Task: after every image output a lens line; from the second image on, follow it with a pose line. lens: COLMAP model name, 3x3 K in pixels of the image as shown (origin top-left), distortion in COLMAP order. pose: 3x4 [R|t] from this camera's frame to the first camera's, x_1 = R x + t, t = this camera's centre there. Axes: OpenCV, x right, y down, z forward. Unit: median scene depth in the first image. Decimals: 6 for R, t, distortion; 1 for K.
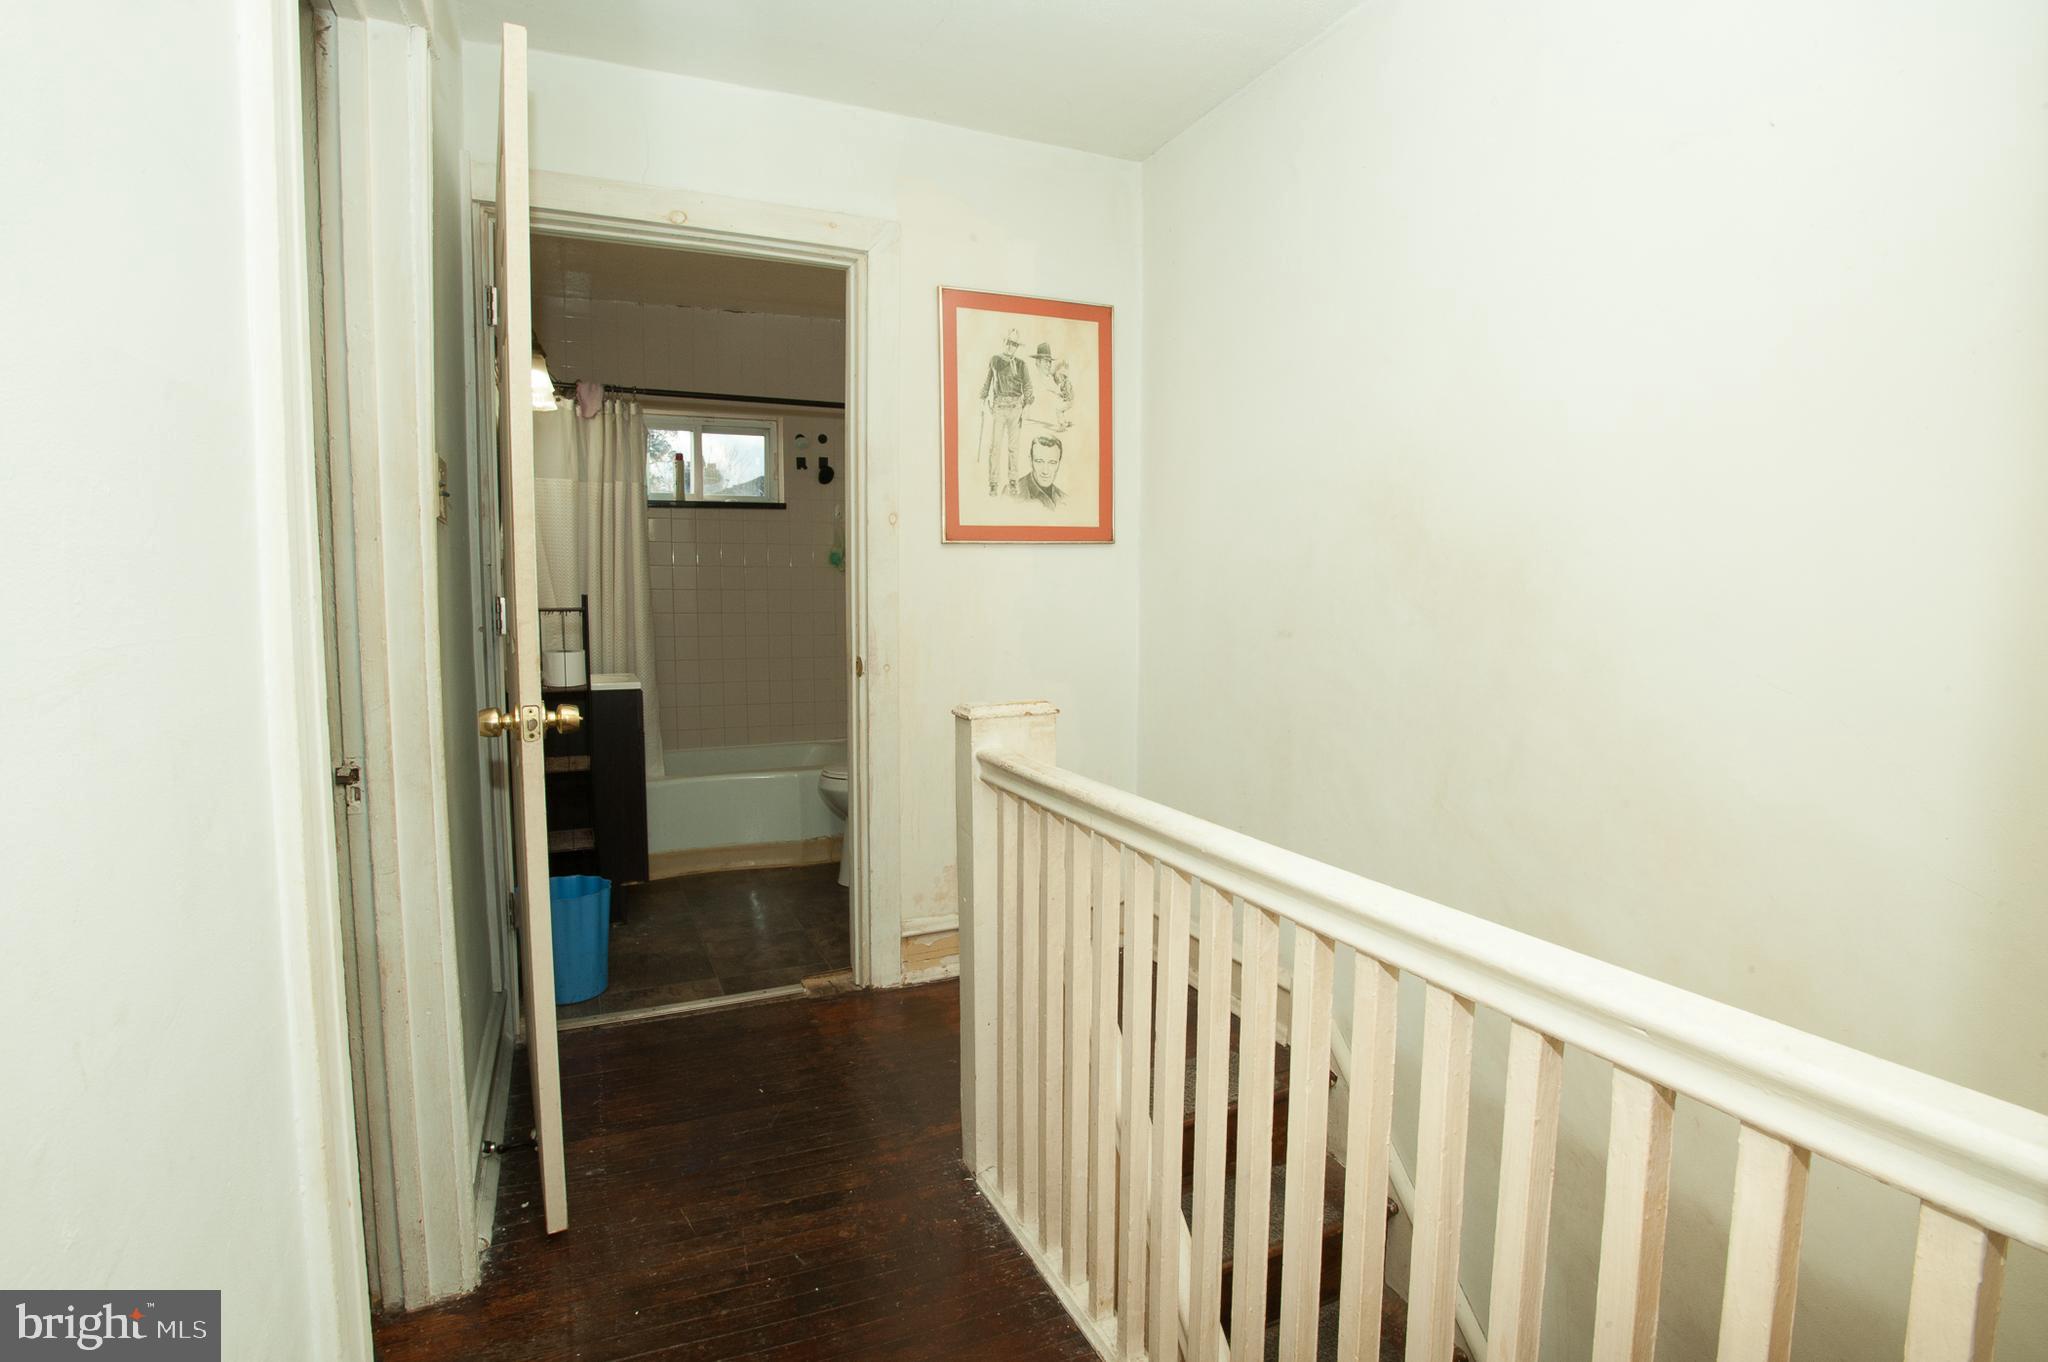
lens RADIAL K [[992.5, 0, 990.9], [0, 992.5, 684.7], [0, 0, 1]] dist [-0.054036, 0.018348]
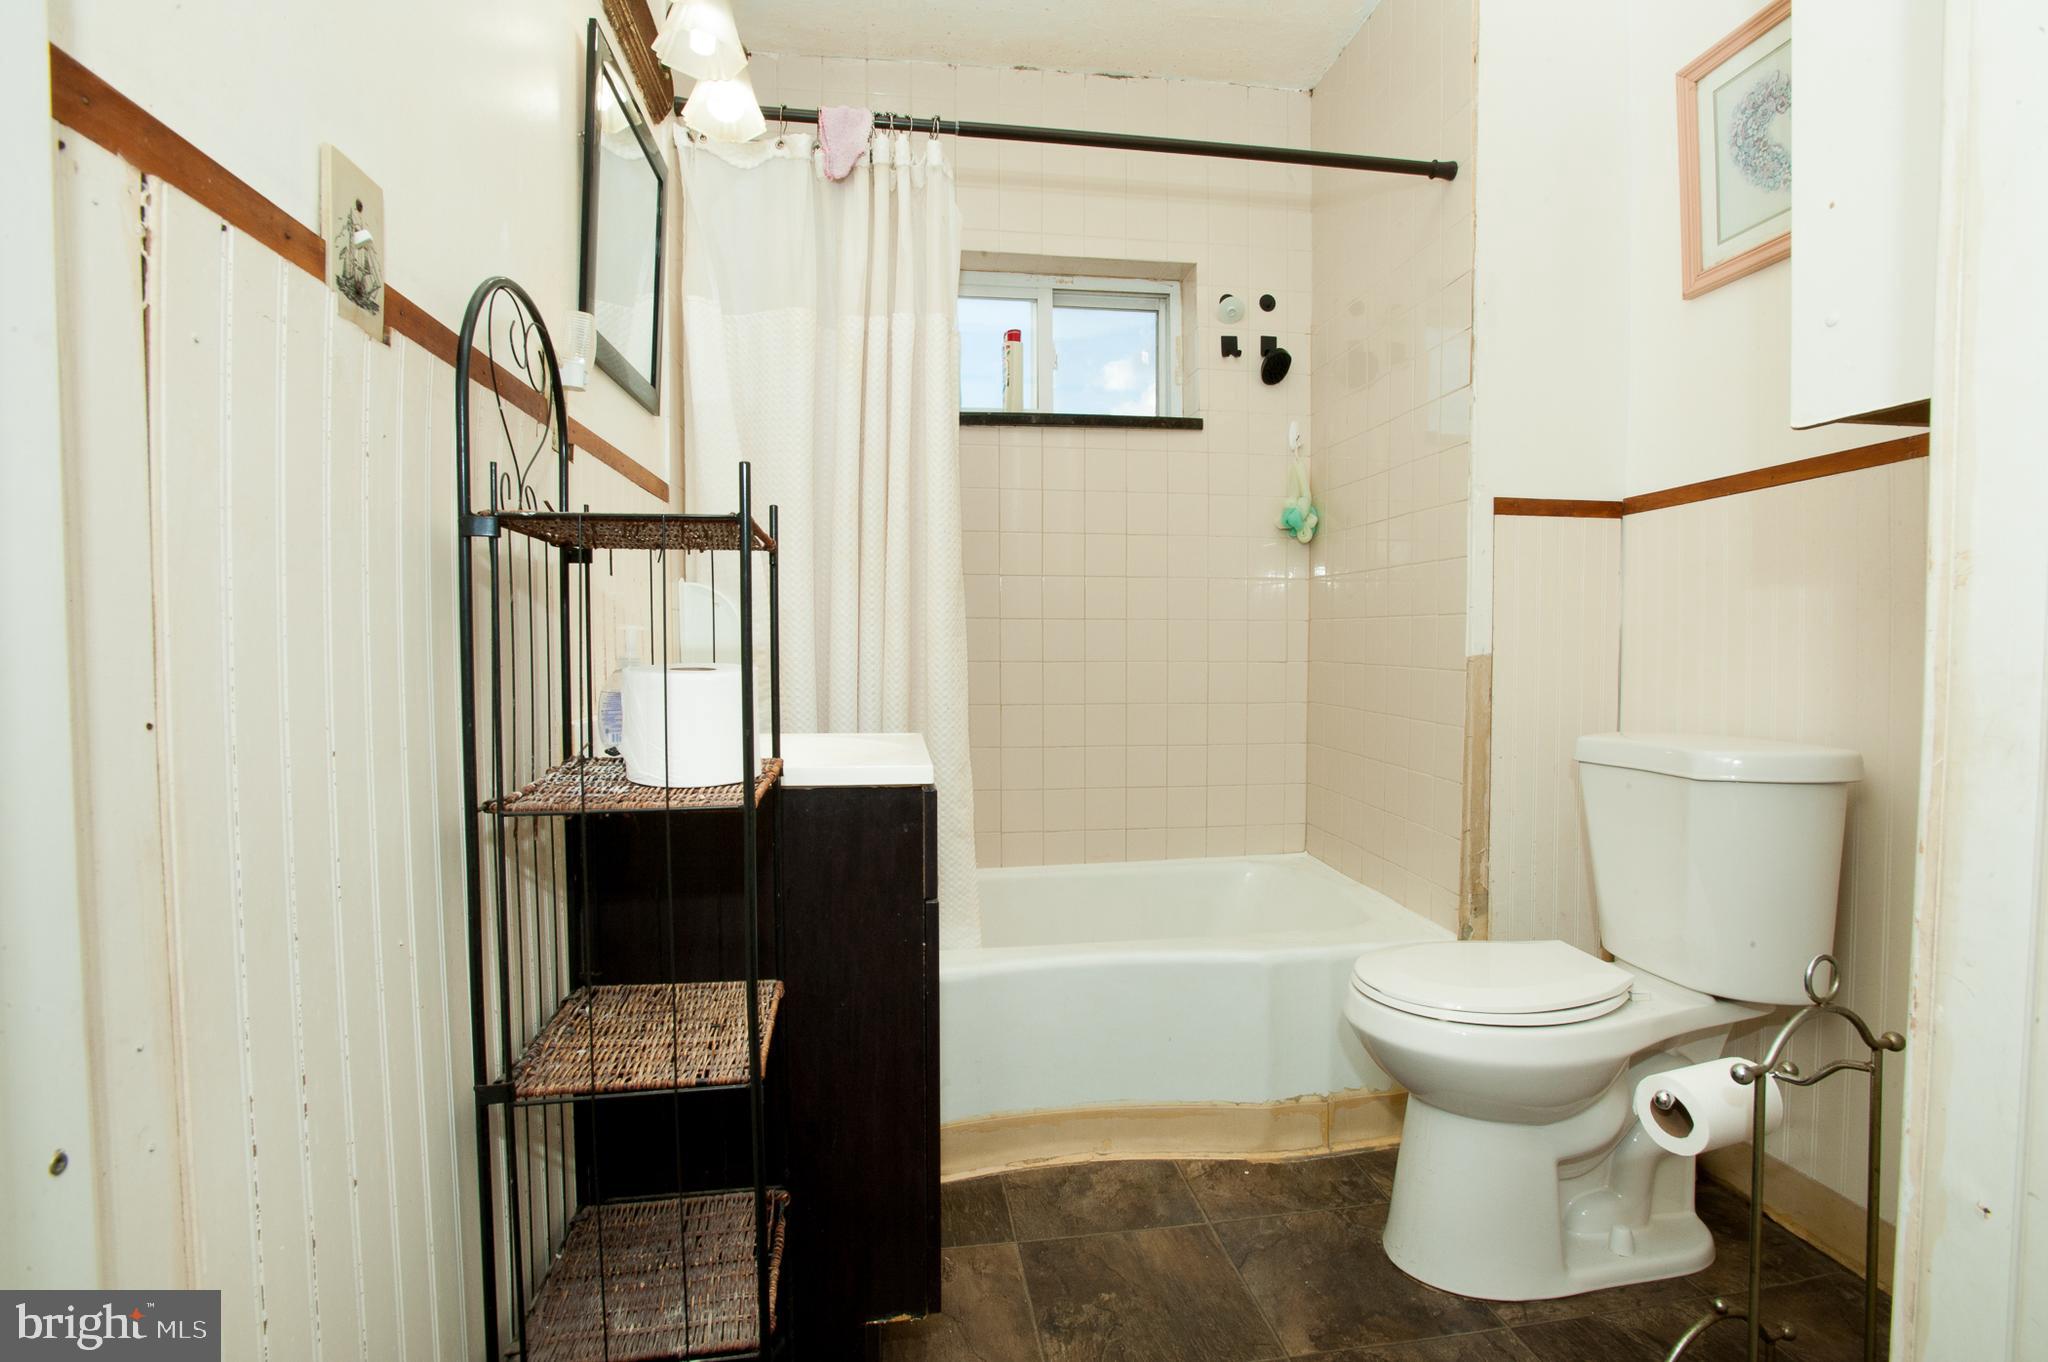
lens RADIAL K [[992.5, 0, 1019.4], [0, 992.5, 677.5], [0, 0, 1]] dist [-0.054036, 0.018348]
pose [[0.964415, 0.005792, -0.264329, -0.194090], [-0.022039, 0.998042, -0.058544, -0.009294], [0.263472, 0.062286, 0.962654, 0.558565]]
